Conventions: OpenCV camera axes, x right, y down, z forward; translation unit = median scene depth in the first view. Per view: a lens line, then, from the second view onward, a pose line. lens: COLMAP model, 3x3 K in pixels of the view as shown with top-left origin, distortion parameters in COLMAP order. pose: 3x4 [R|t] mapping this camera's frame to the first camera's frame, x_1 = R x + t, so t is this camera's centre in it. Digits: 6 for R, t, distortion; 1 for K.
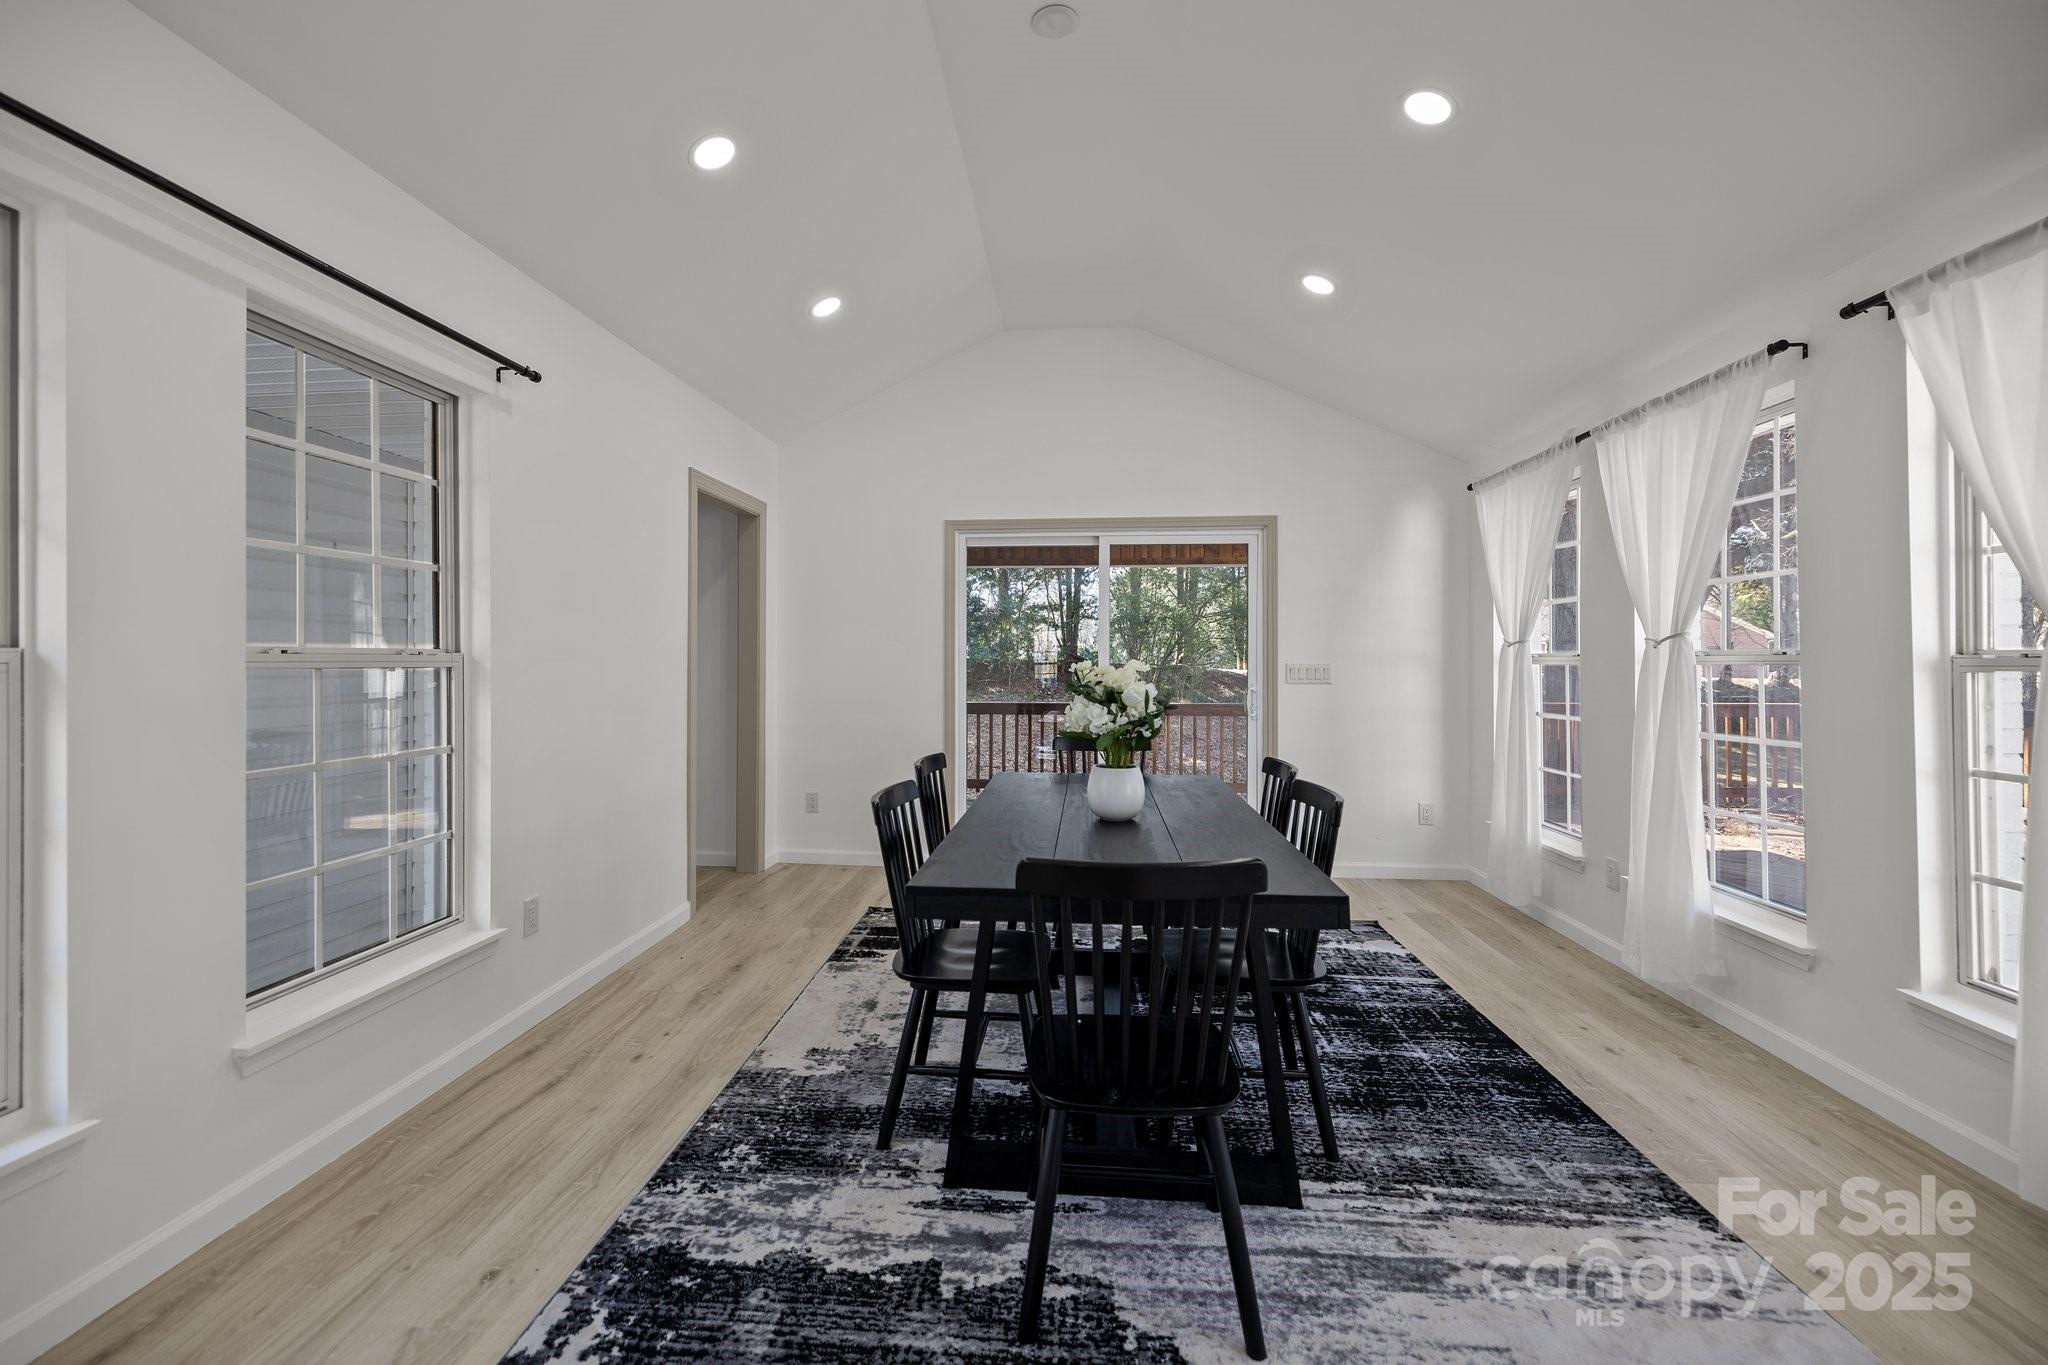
lens RADIAL K [[854.1, 0, 1008.6], [0, 854.1, 669.5], [0, 0, 1]] dist [-0.002185, -0.000165]
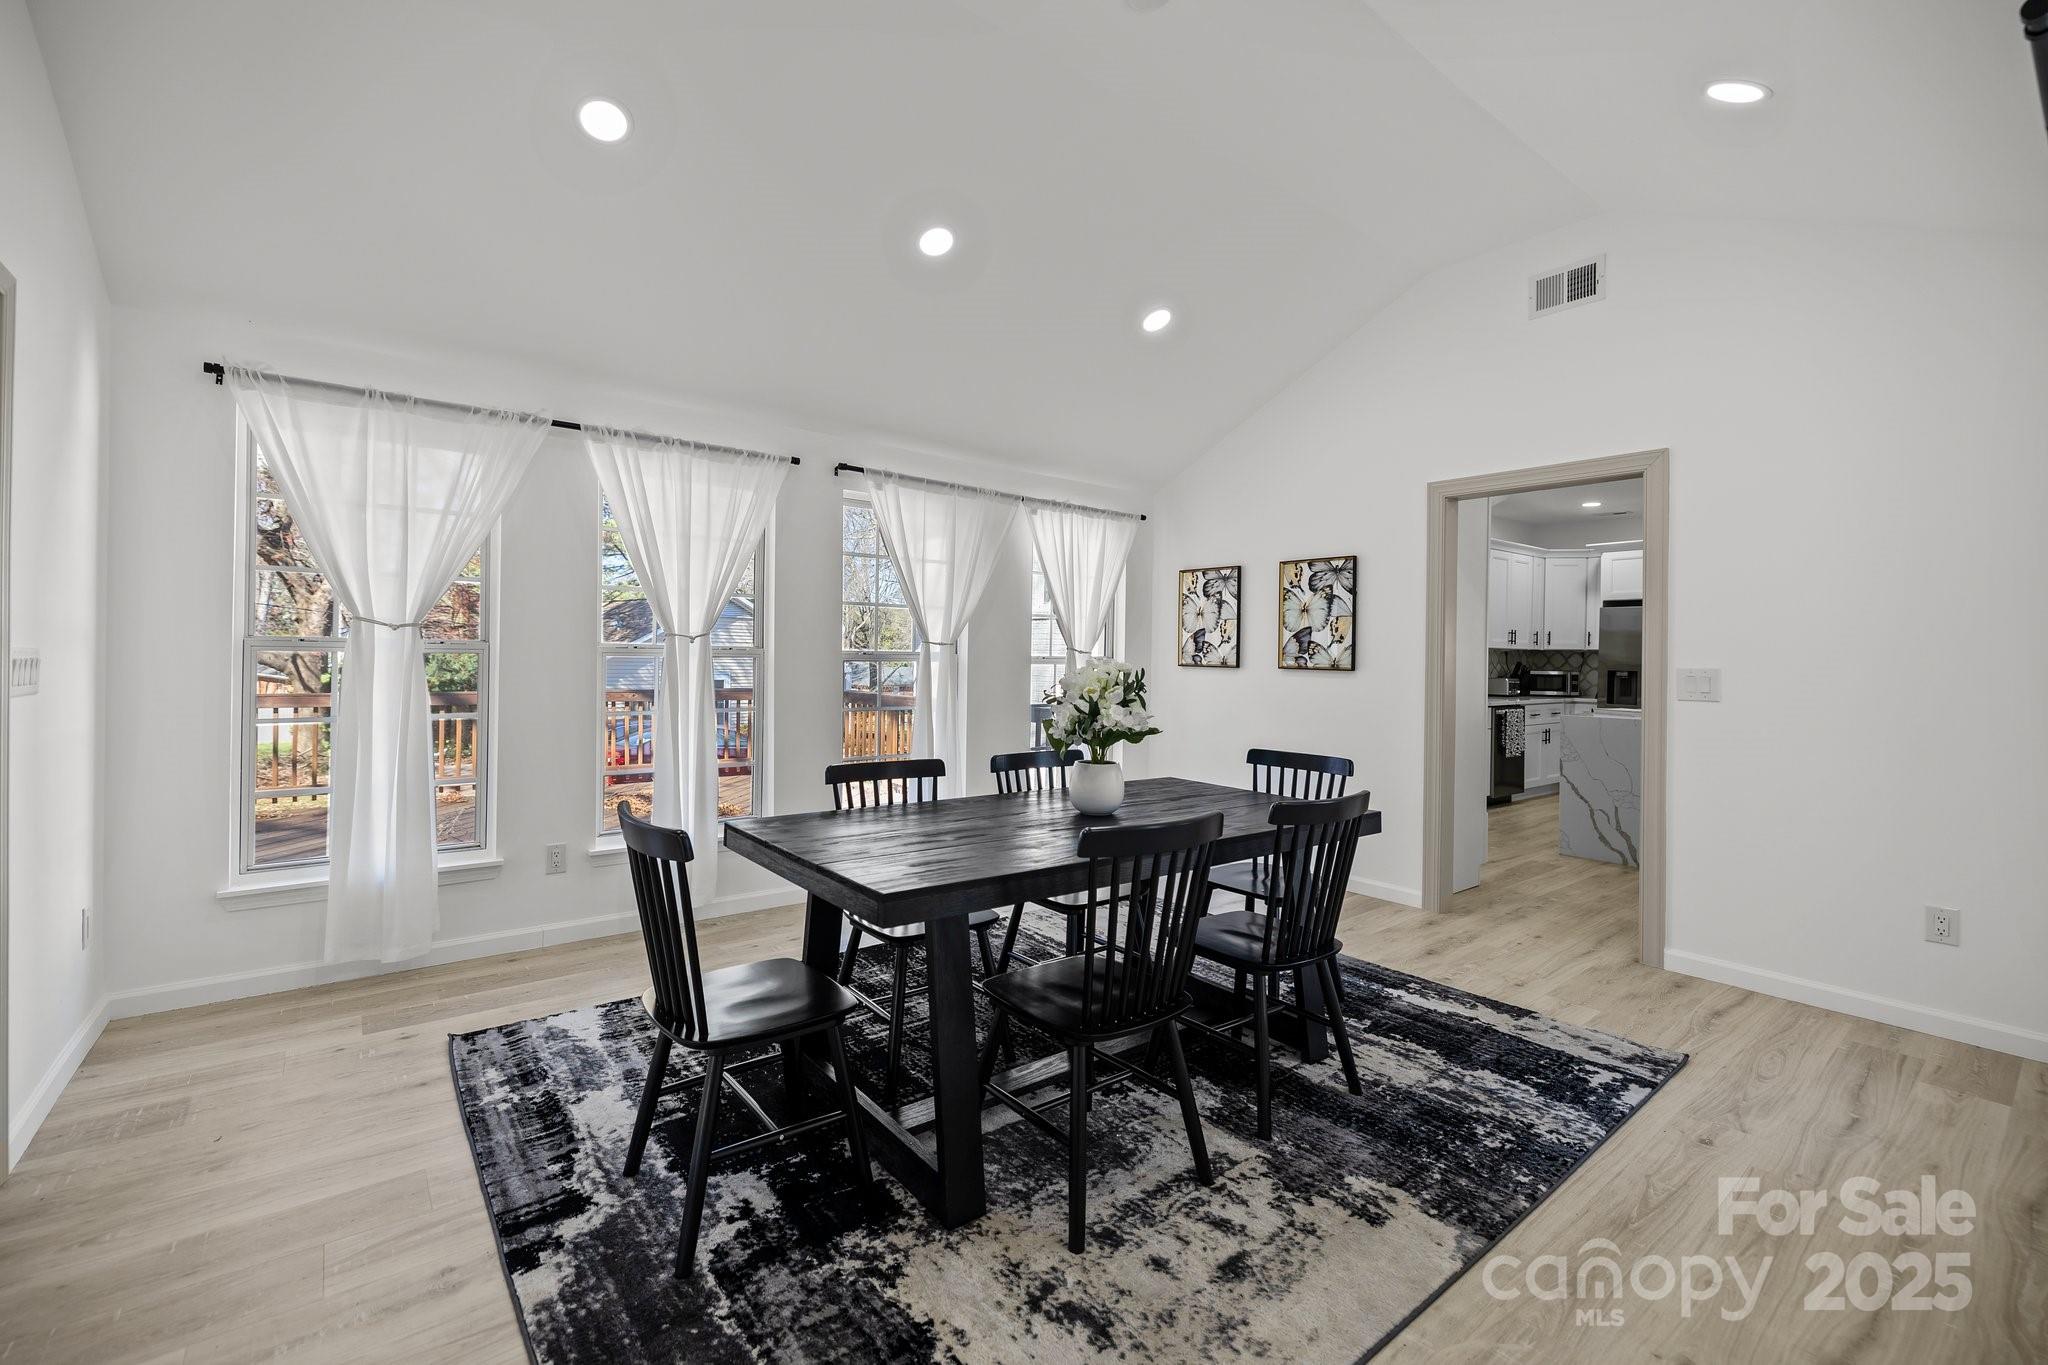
lens RADIAL K [[854.1, 0, 1006.4], [0, 854.1, 667.8], [0, 0, 1]] dist [-0.002185, -0.000165]
pose [[-0.669715, -0.016309, 0.742439, -0.698793], [-0.009297, 0.999865, 0.013578, -0.015760], [-0.742560, 0.002191, -0.669776, 2.197081]]
